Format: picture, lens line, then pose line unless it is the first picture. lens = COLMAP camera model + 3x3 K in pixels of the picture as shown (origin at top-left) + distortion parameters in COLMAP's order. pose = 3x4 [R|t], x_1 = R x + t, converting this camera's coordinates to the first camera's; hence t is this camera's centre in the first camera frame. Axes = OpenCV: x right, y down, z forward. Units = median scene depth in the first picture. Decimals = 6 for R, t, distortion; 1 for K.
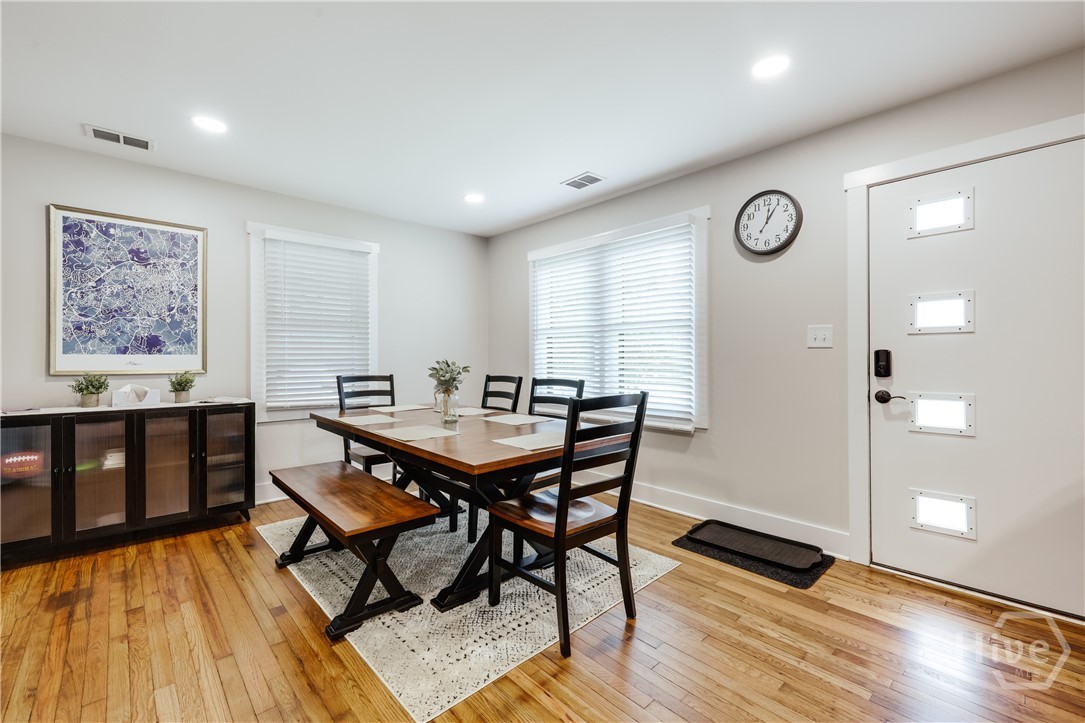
lens RADIAL K [[465.8, 0, 542.5], [0, 465.8, 361.5], [0, 0, 1]] dist [0.020769, 0.000227]
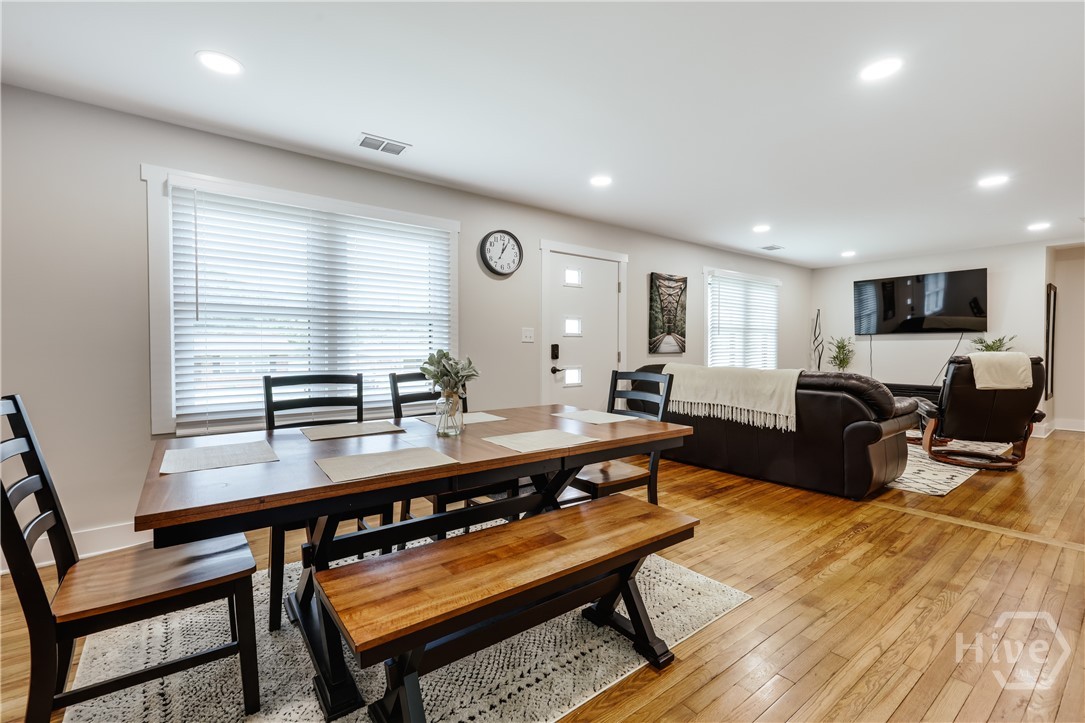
lens RADIAL K [[430.1, 0, 535.4], [0, 430.1, 359.5], [0, 0, 1]] dist [0.000946, 0.000253]
pose [[0.151126, -0.009250, 0.988471, -0.928100], [0.011862, 0.999901, 0.007544, 0.021860], [-0.988443, 0.010585, 0.151221, 0.826482]]
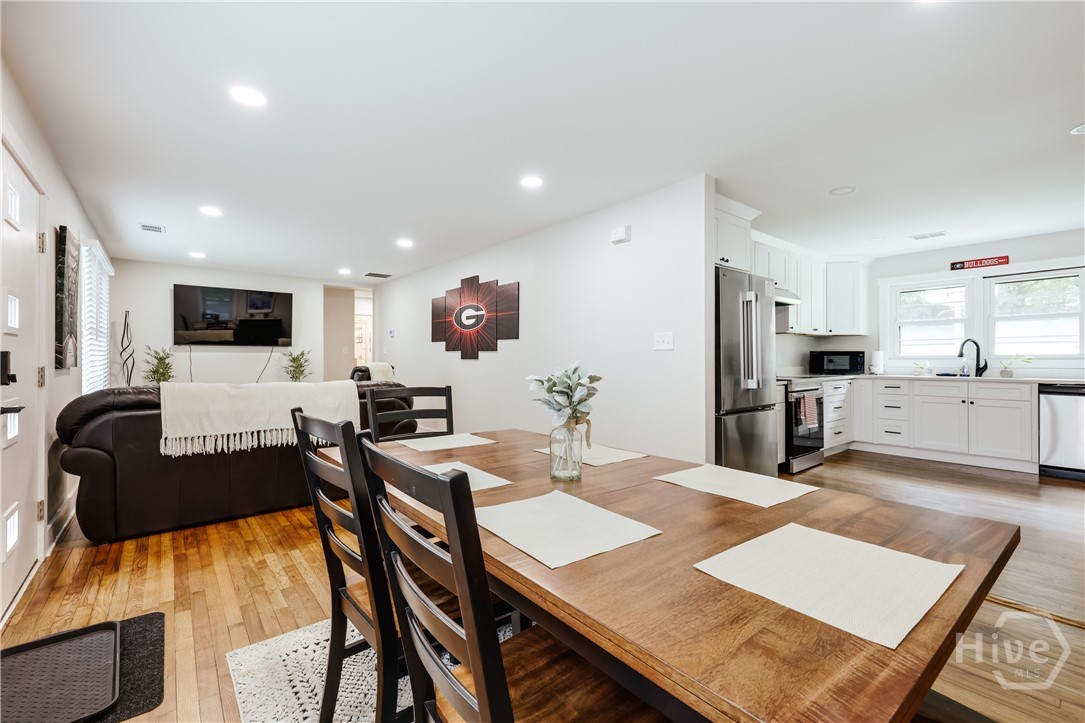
lens RADIAL K [[496.5, 0, 542.7], [0, 496.5, 351.7], [0, 0, 1]] dist [0.001915, 0.000403]
pose [[-0.995239, 0.019681, 0.095462, -0.261661], [0.019508, 0.999806, -0.002746, -0.001247], [-0.095497, -0.000870, -0.995429, 1.723600]]
